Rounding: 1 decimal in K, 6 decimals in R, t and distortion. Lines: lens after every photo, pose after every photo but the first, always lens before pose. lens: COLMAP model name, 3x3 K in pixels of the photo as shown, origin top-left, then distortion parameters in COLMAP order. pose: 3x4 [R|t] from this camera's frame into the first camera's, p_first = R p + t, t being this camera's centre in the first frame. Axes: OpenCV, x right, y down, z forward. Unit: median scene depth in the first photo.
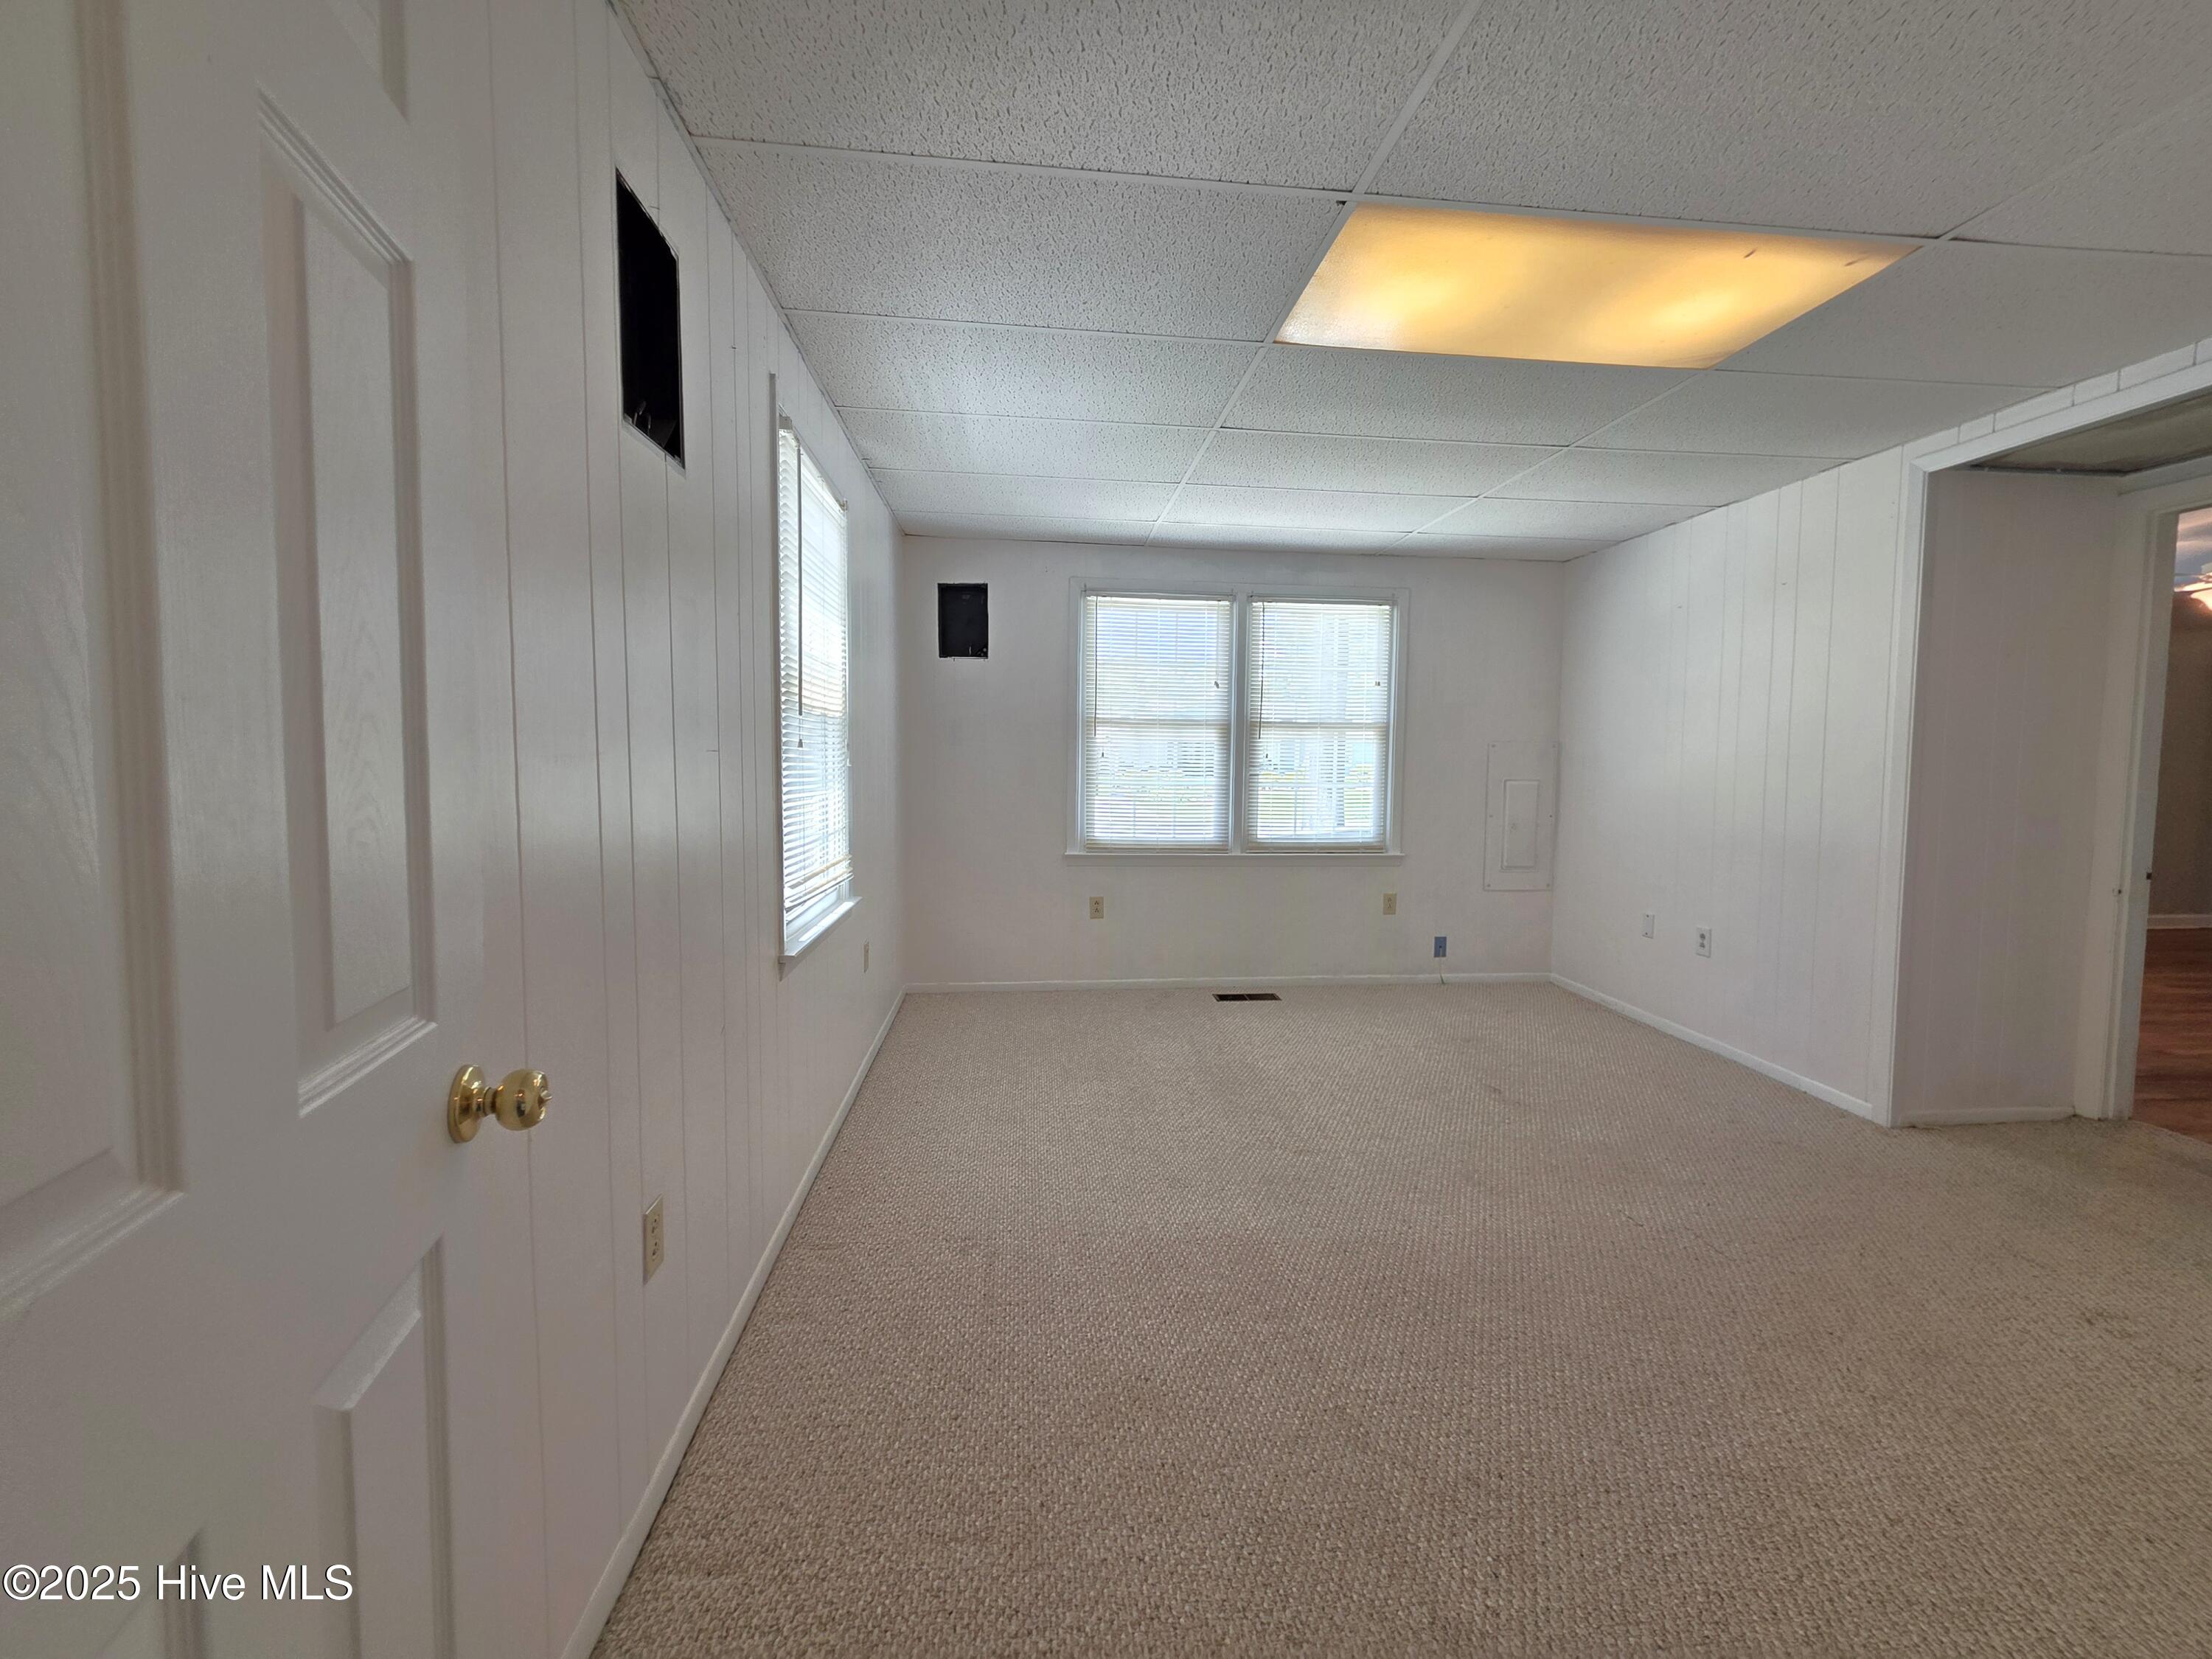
lens RADIAL K [[886.0, 0, 1103.1], [0, 886.0, 819.6], [0, 0, 1]] dist [0.001607, -0.000355]
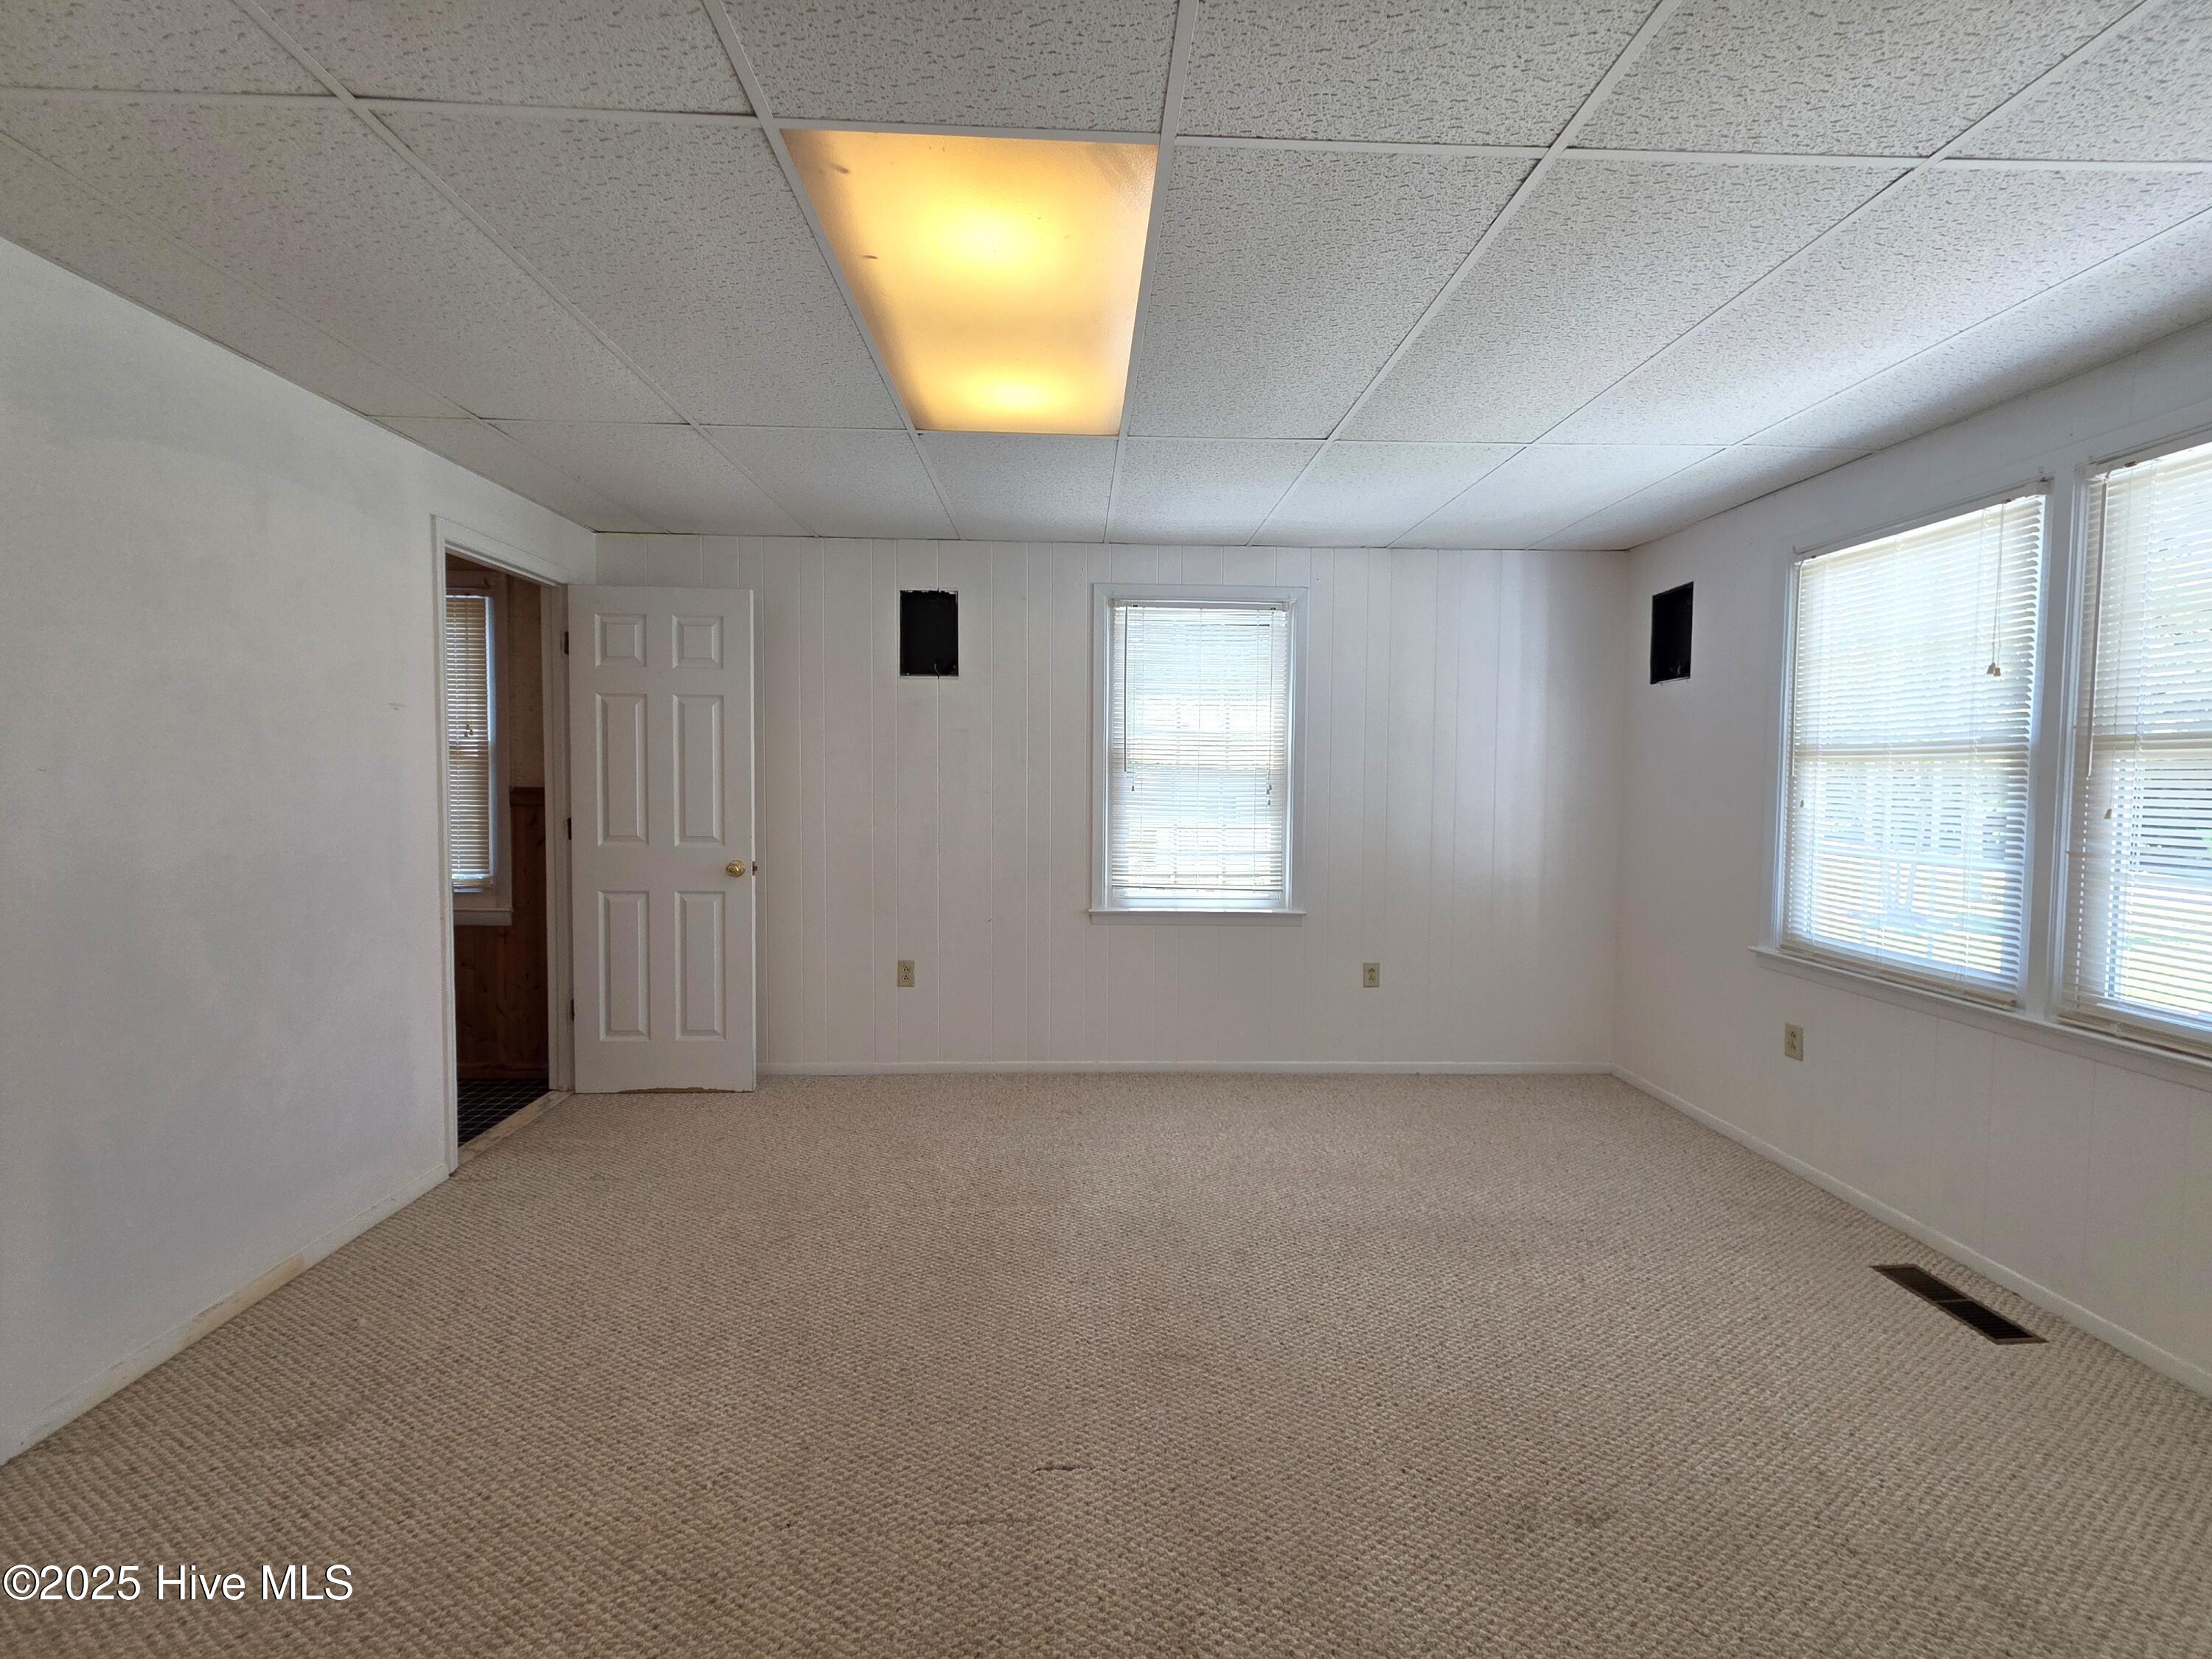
lens RADIAL K [[869.0, 0, 1106.0], [0, 869.0, 829.5], [0, 0, 1]] dist [0.000091, -0.000058]
pose [[-0.047277, 0.047808, -0.997737, 0.650610], [-0.080505, 0.995422, 0.051511, -0.046957], [0.995632, 0.082758, -0.043212, 0.527832]]
